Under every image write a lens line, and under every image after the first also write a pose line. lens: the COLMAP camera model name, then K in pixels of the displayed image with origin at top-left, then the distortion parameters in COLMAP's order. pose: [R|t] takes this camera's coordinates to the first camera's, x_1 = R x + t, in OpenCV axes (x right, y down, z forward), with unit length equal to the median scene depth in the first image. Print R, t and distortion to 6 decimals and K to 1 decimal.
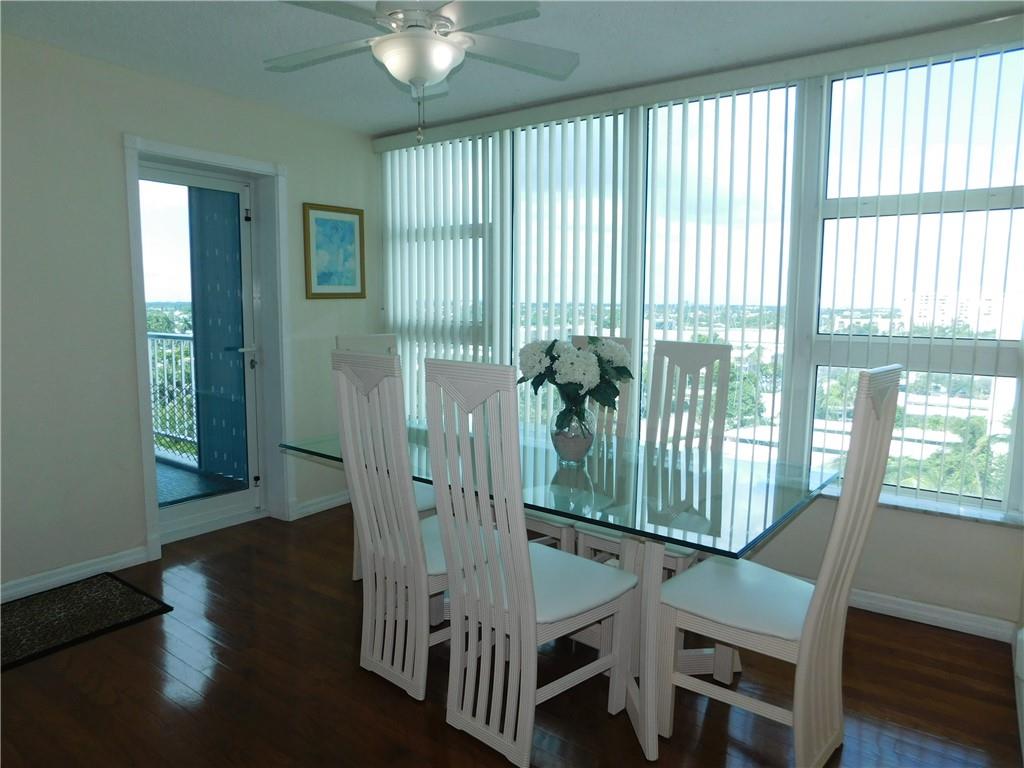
lens RADIAL K [[671.3, 0, 515.6], [0, 671.3, 382.8], [0, 0, 1]] dist [-0.082988, 0.067511]
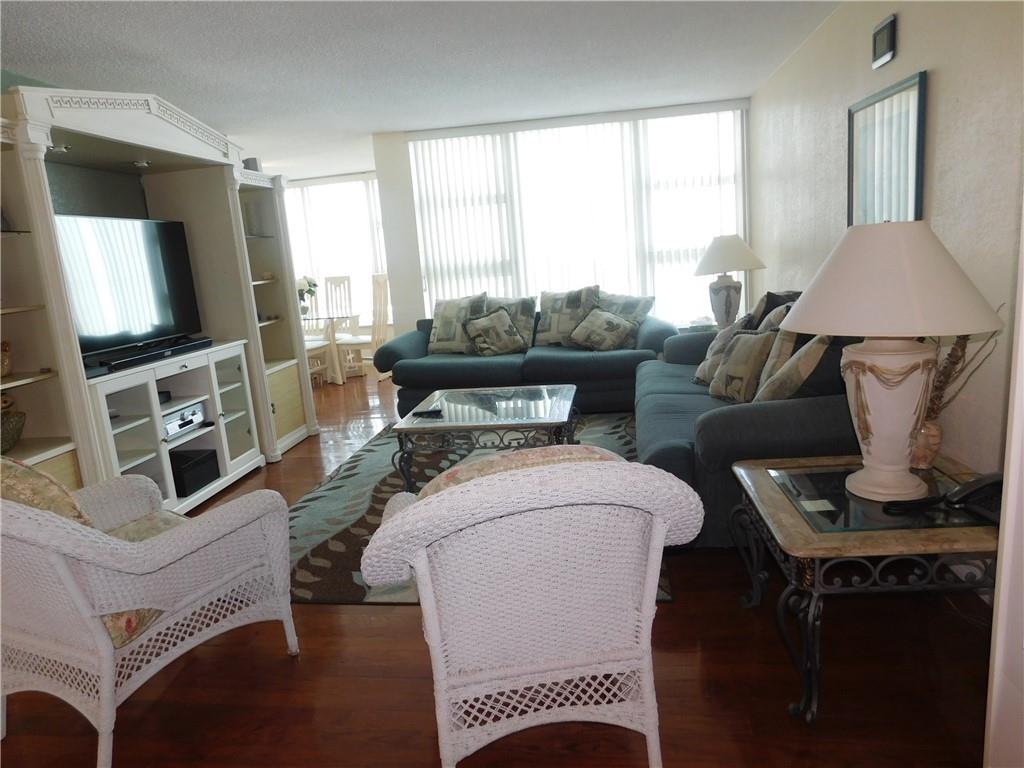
lens RADIAL K [[674.0, 0, 514.4], [0, 674.0, 381.1], [0, 0, 1]] dist [-0.071663, 0.056560]
pose [[0.880785, -0.164556, 0.444004, -0.466399], [0.139394, 0.986230, 0.088995, 0.261986], [-0.452535, -0.016494, 0.891594, -2.143904]]
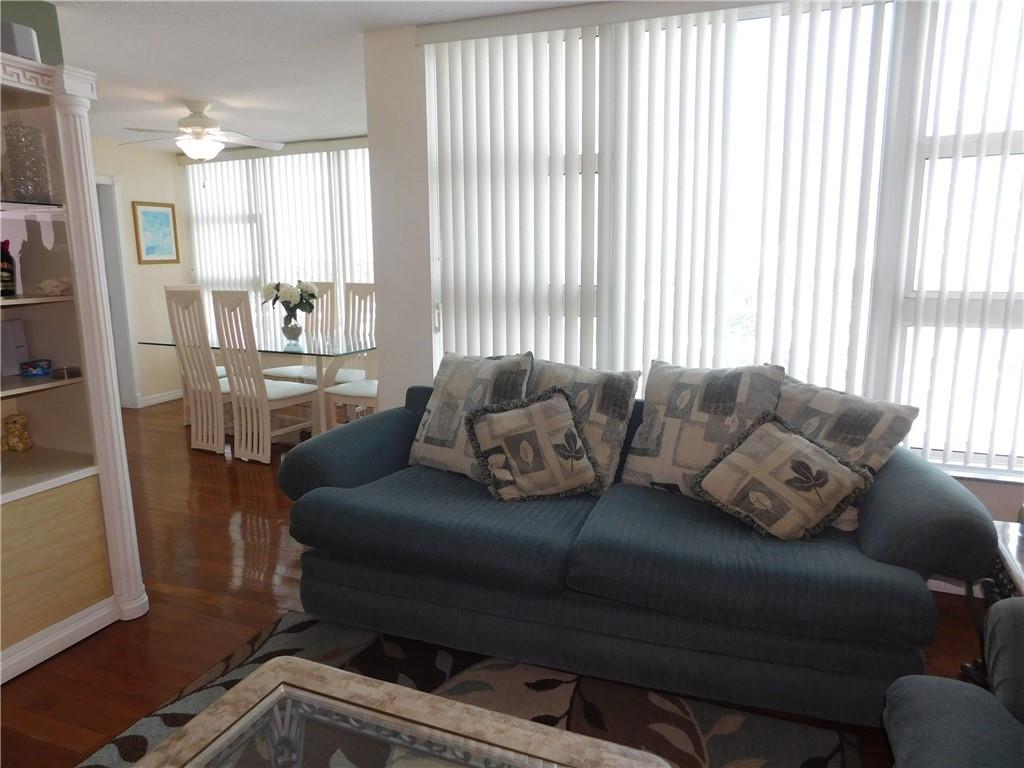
lens RADIAL K [[671.3, 0, 515.6], [0, 671.3, 382.8], [0, 0, 1]] dist [-0.082988, 0.067511]
pose [[0.968669, -0.058847, 0.241283, 0.229405], [0.043381, 0.996678, 0.068924, 0.125616], [-0.244538, -0.056298, 0.968004, -1.092356]]
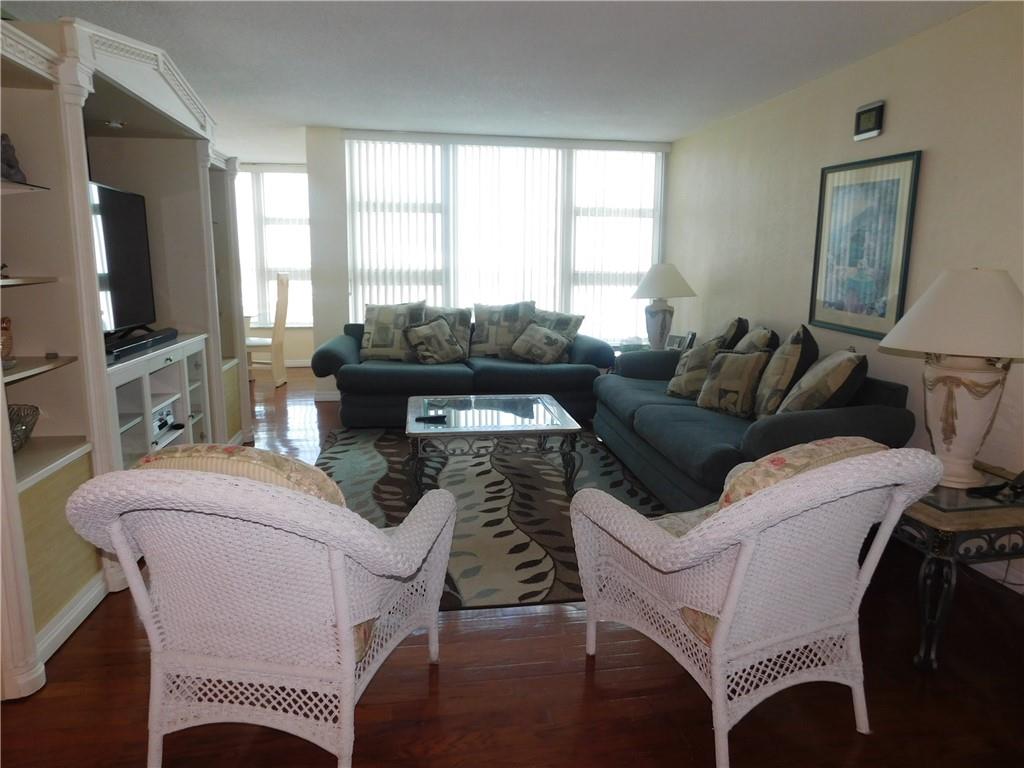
lens RADIAL K [[671.3, 0, 515.6], [0, 671.3, 382.8], [0, 0, 1]] dist [-0.082988, 0.067511]
pose [[0.712770, -0.126329, 0.689927, -0.863591], [0.078654, 0.991838, 0.100353, 0.227713], [-0.696973, -0.017263, 0.716889, -1.895018]]
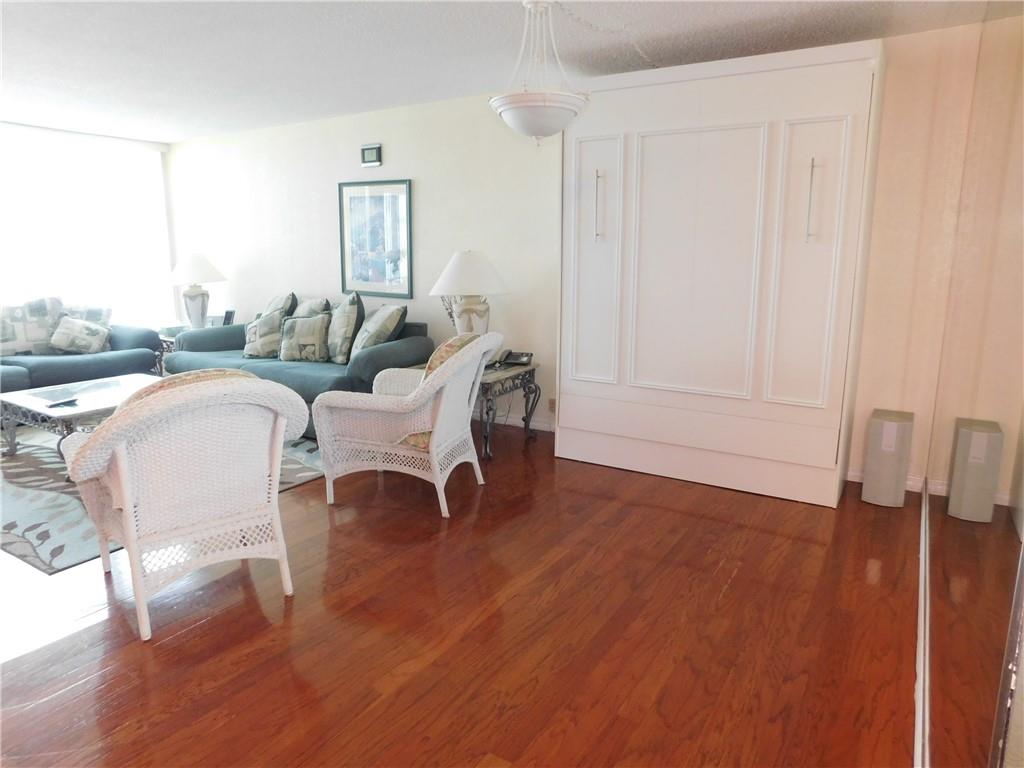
lens RADIAL K [[671.3, 0, 515.6], [0, 671.3, 382.8], [0, 0, 1]] dist [-0.082988, 0.067511]
pose [[-0.067601, -0.199722, 0.977518, -1.556084], [0.116966, 0.971417, 0.206564, 0.199740], [-0.990833, 0.128300, -0.042308, -1.688390]]
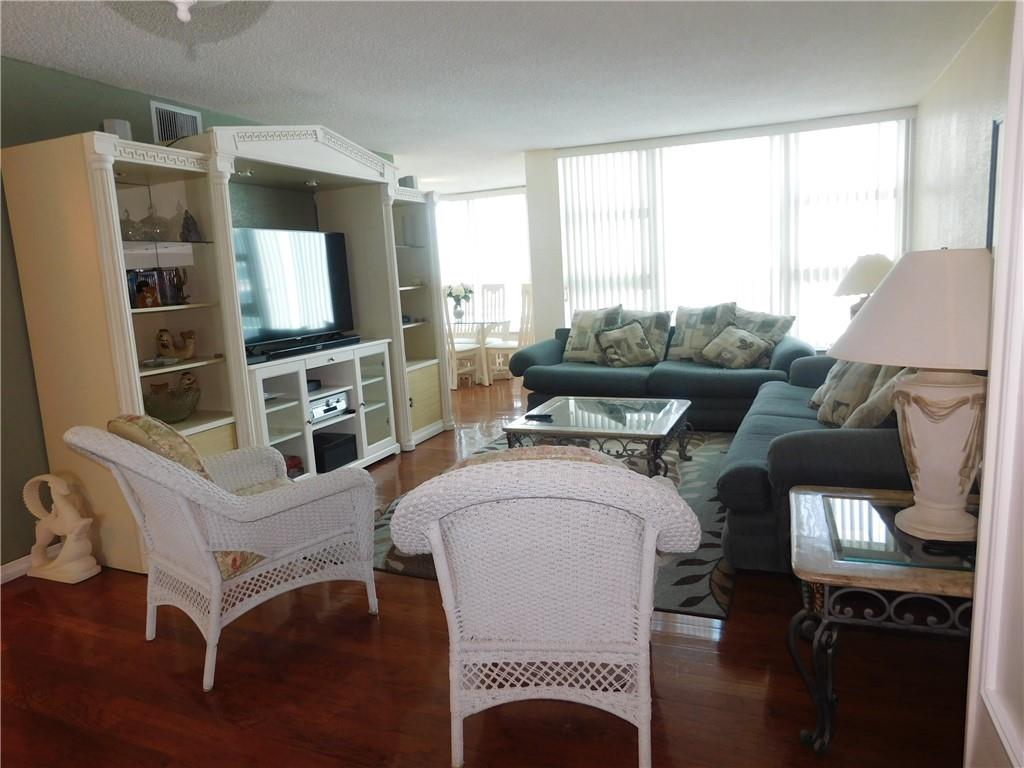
lens RADIAL K [[674.0, 0, 514.4], [0, 674.0, 381.1], [0, 0, 1]] dist [-0.071663, 0.056560]
pose [[0.973461, -0.097464, 0.207063, -0.357018], [0.089810, 0.994893, 0.046072, 0.277191], [-0.210496, -0.026253, 0.977242, -2.265626]]
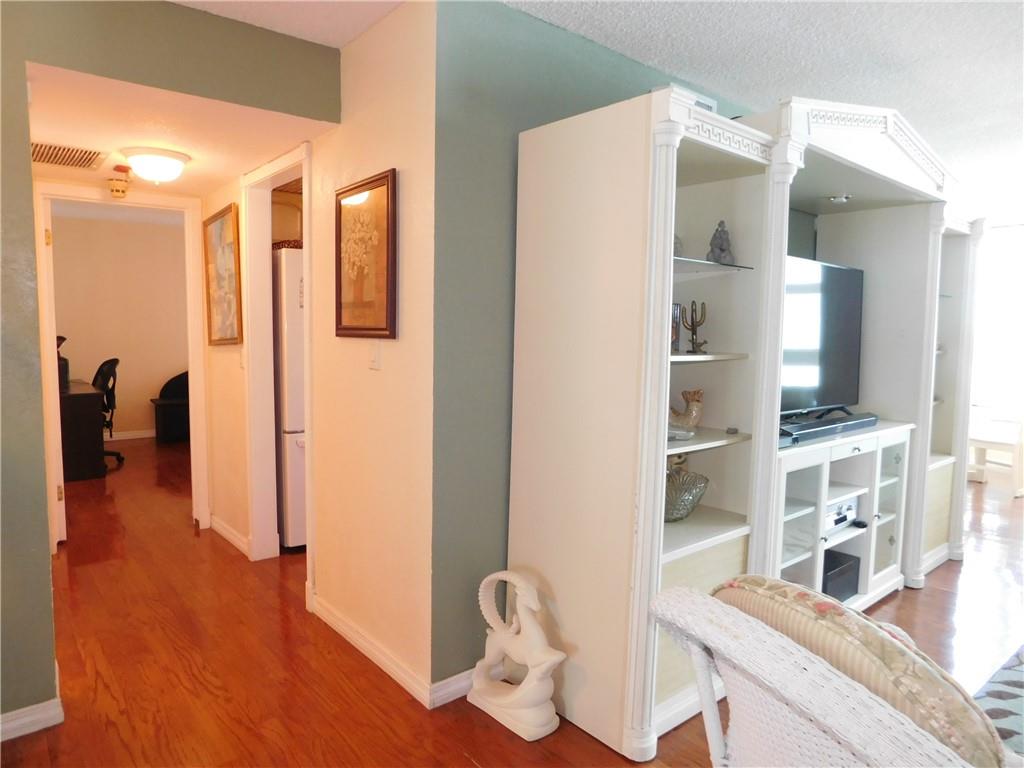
lens RADIAL K [[674.0, 0, 514.4], [0, 674.0, 381.1], [0, 0, 1]] dist [-0.071663, 0.056560]
pose [[0.967986, 0.027869, -0.249454, -0.745348], [-0.038599, 0.998523, -0.038225, 0.207756], [0.248020, 0.046630, 0.967632, -1.769419]]
